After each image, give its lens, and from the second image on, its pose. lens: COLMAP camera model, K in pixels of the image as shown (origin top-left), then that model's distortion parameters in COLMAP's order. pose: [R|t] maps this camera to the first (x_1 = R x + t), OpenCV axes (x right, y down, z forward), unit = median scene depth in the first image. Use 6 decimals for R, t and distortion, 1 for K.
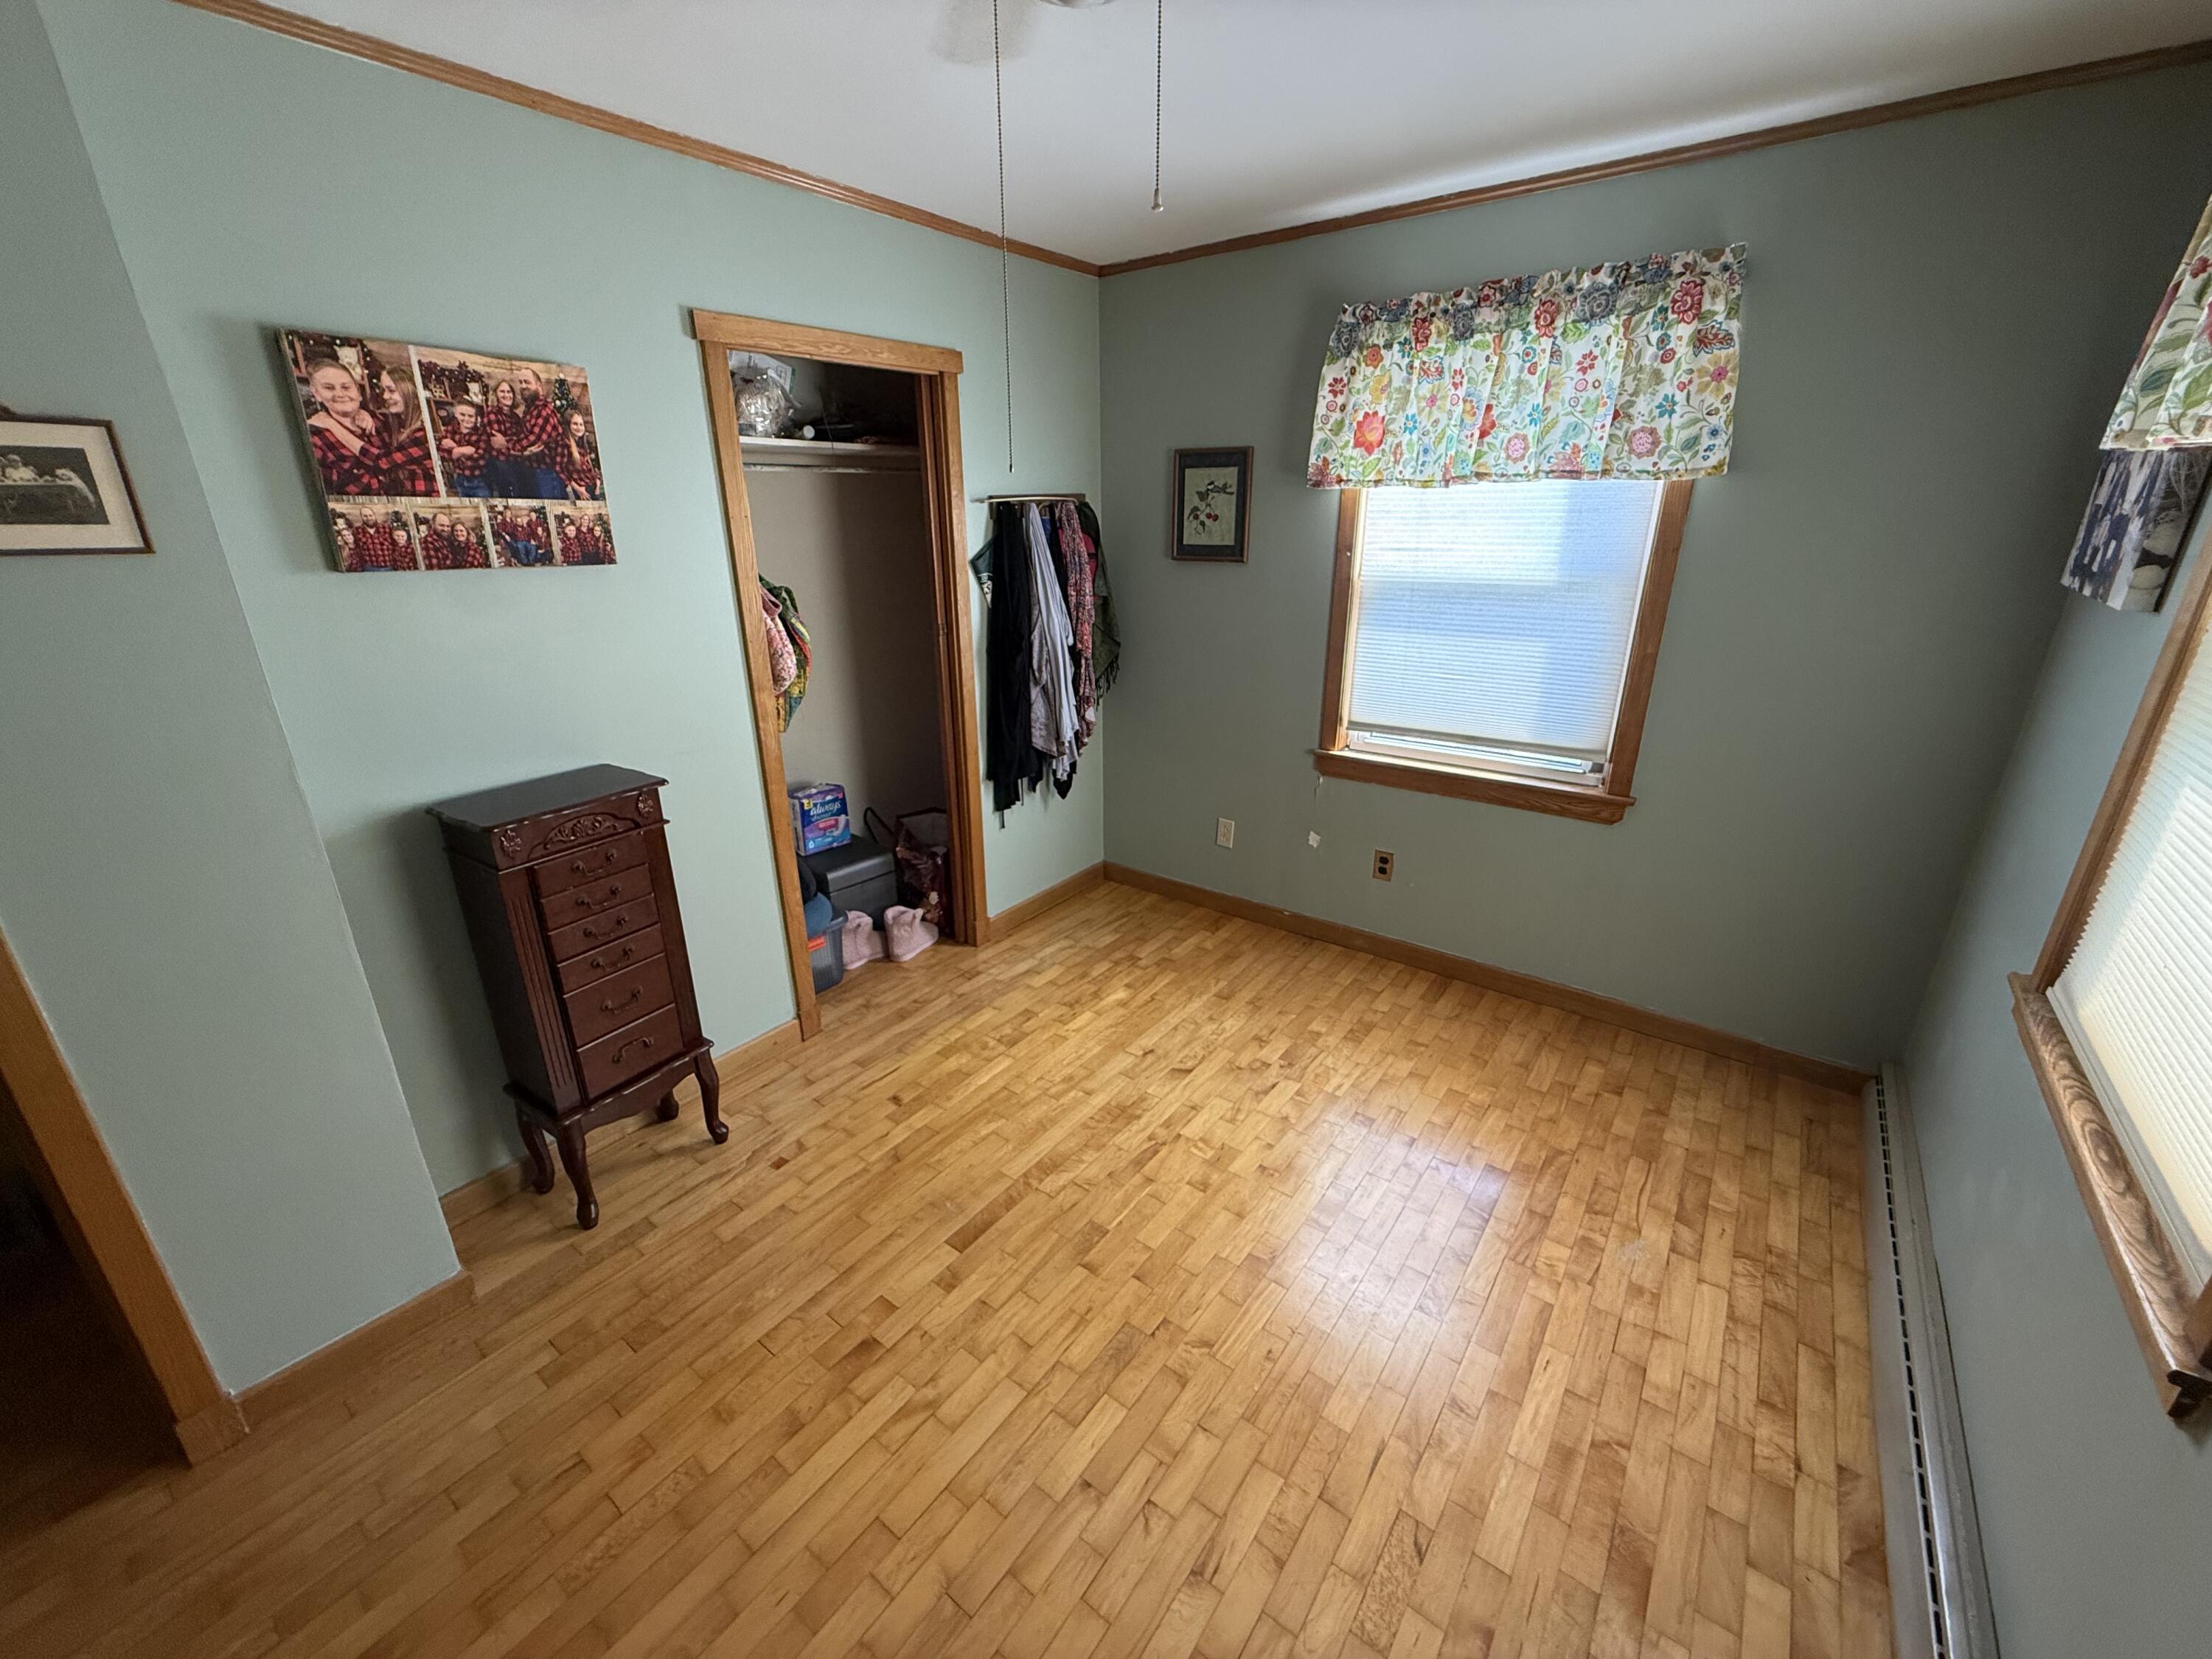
lens RADIAL K [[879.4, 0, 1094.3], [0, 879.4, 829.4], [0, 0, 1]] dist [0.000430, -0.000436]
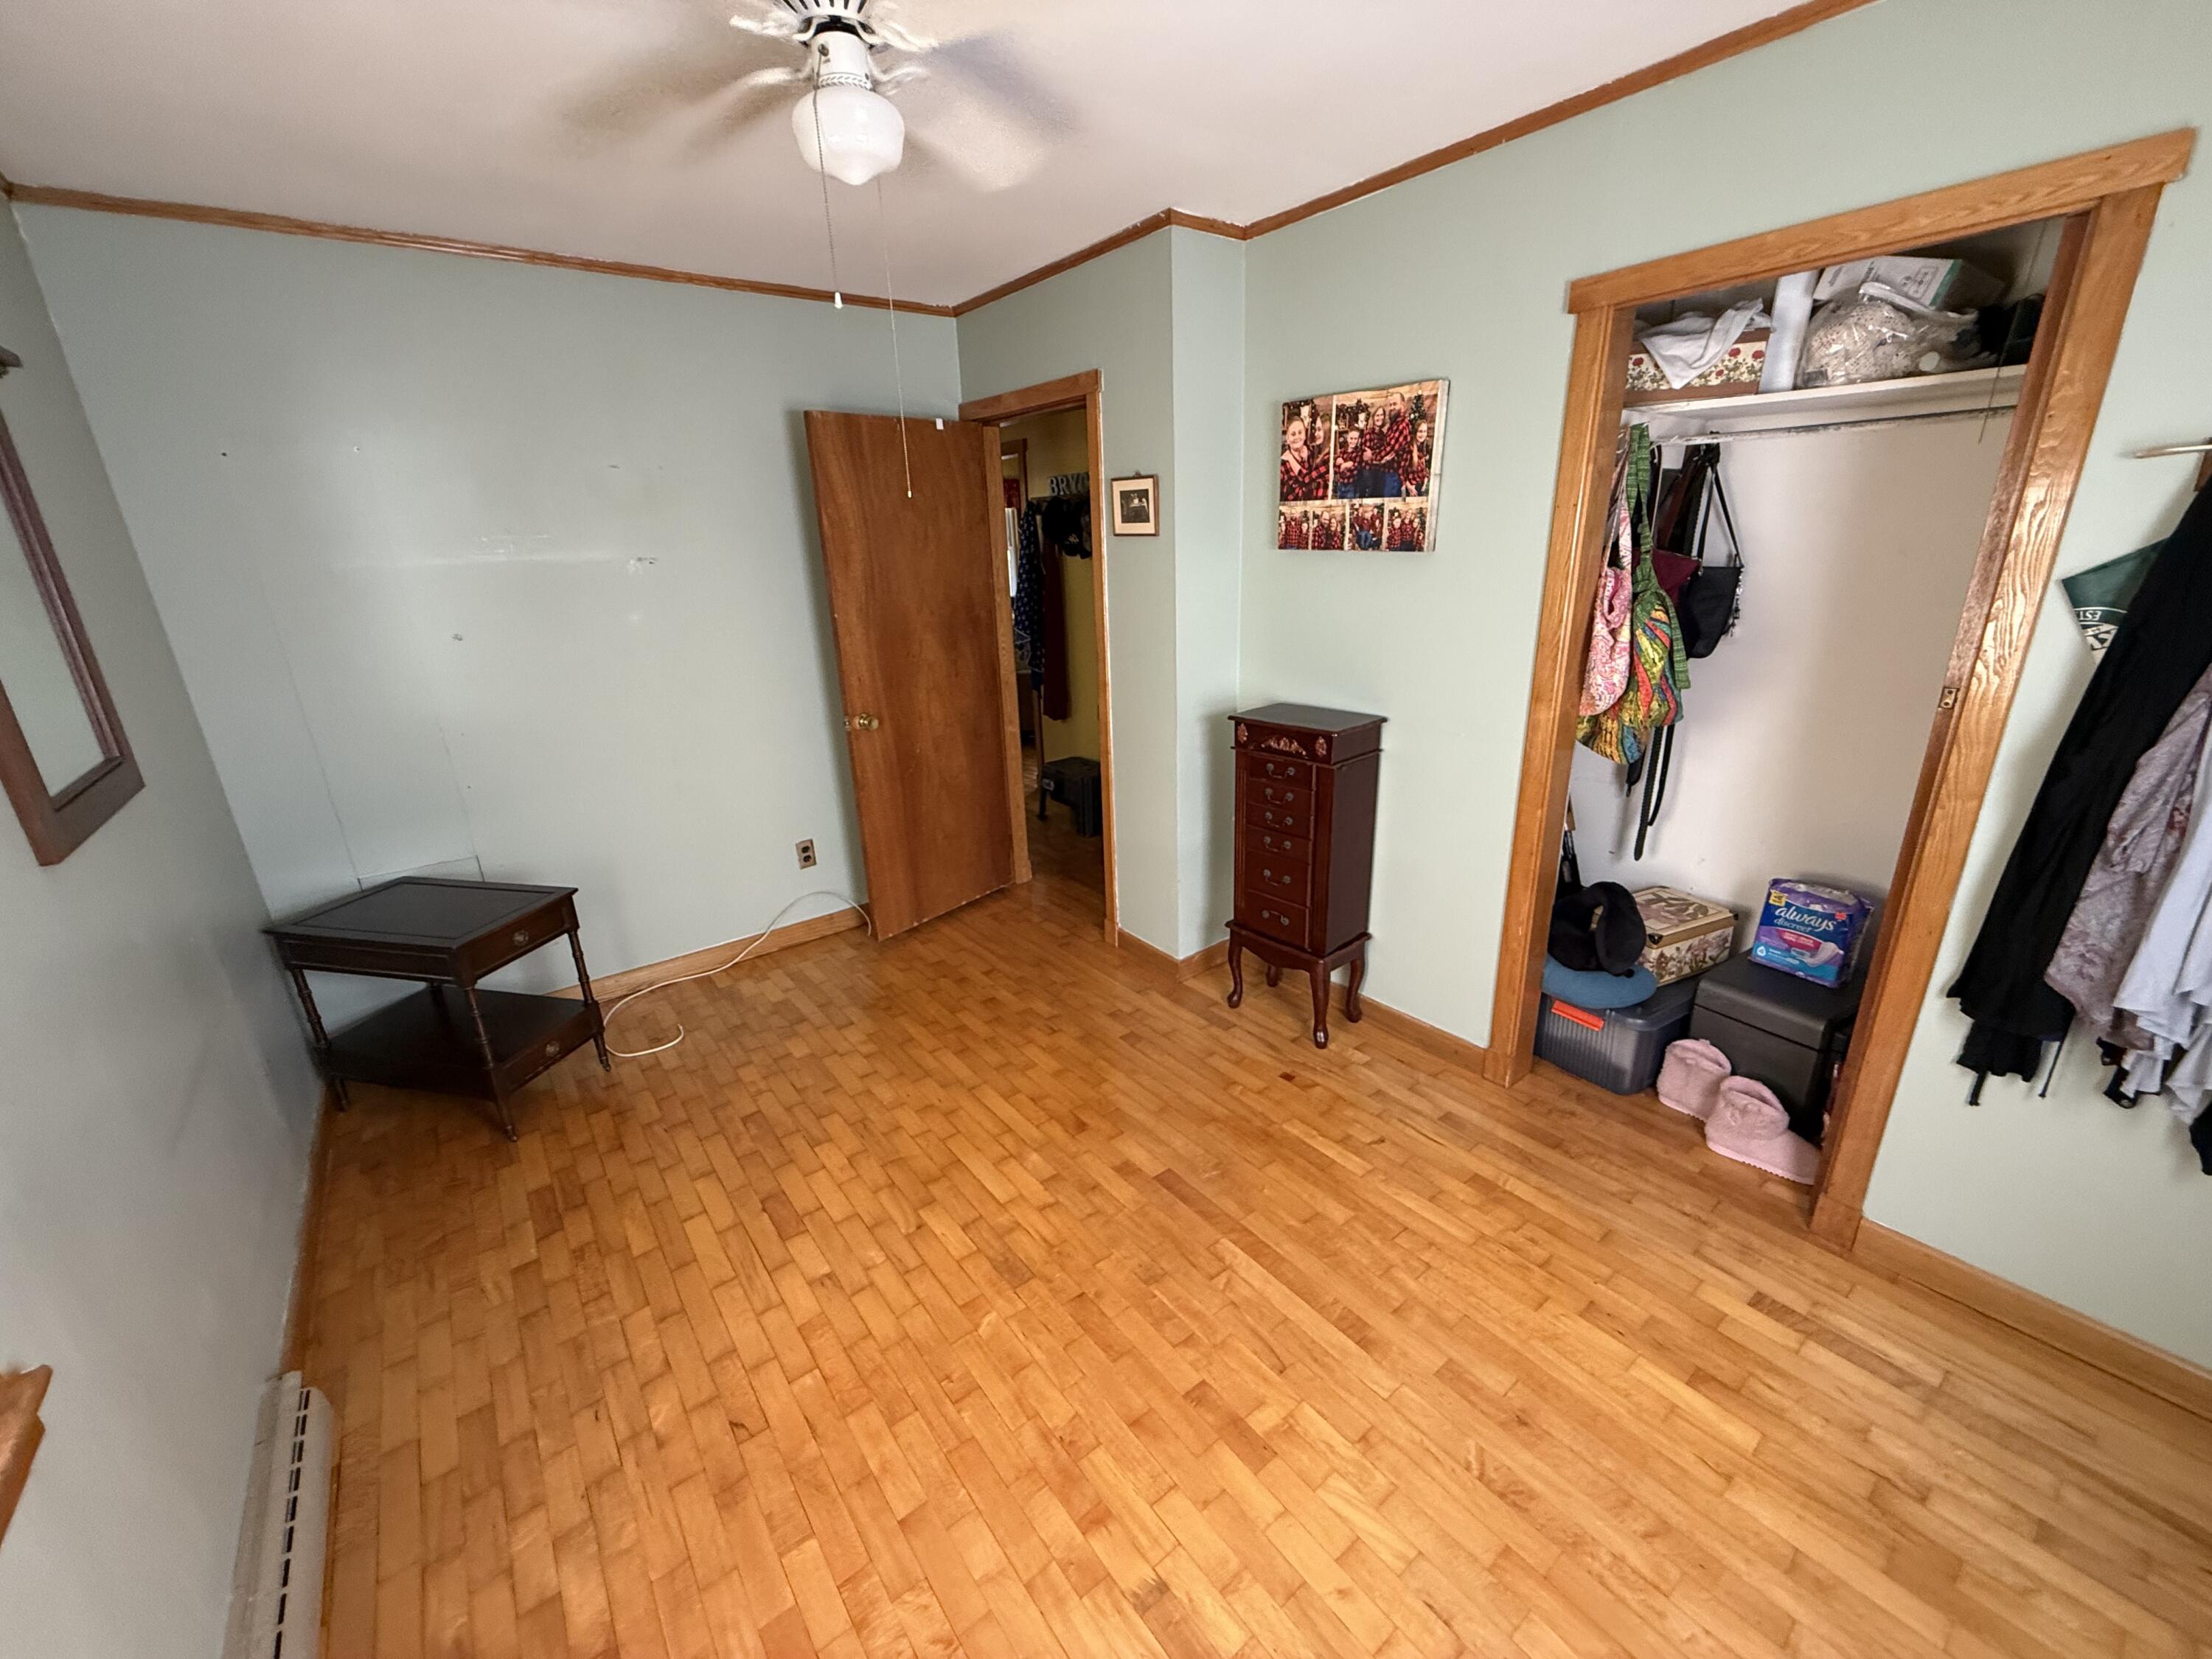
lens RADIAL K [[879.4, 0, 1097.4], [0, 879.4, 826.3], [0, 0, 1]] dist [0.000430, -0.000436]
pose [[-0.257115, 0.325409, -0.909946, 0.805221], [-0.293882, 0.870677, 0.394405, -0.356061], [0.920611, 0.368824, -0.128232, 0.997358]]
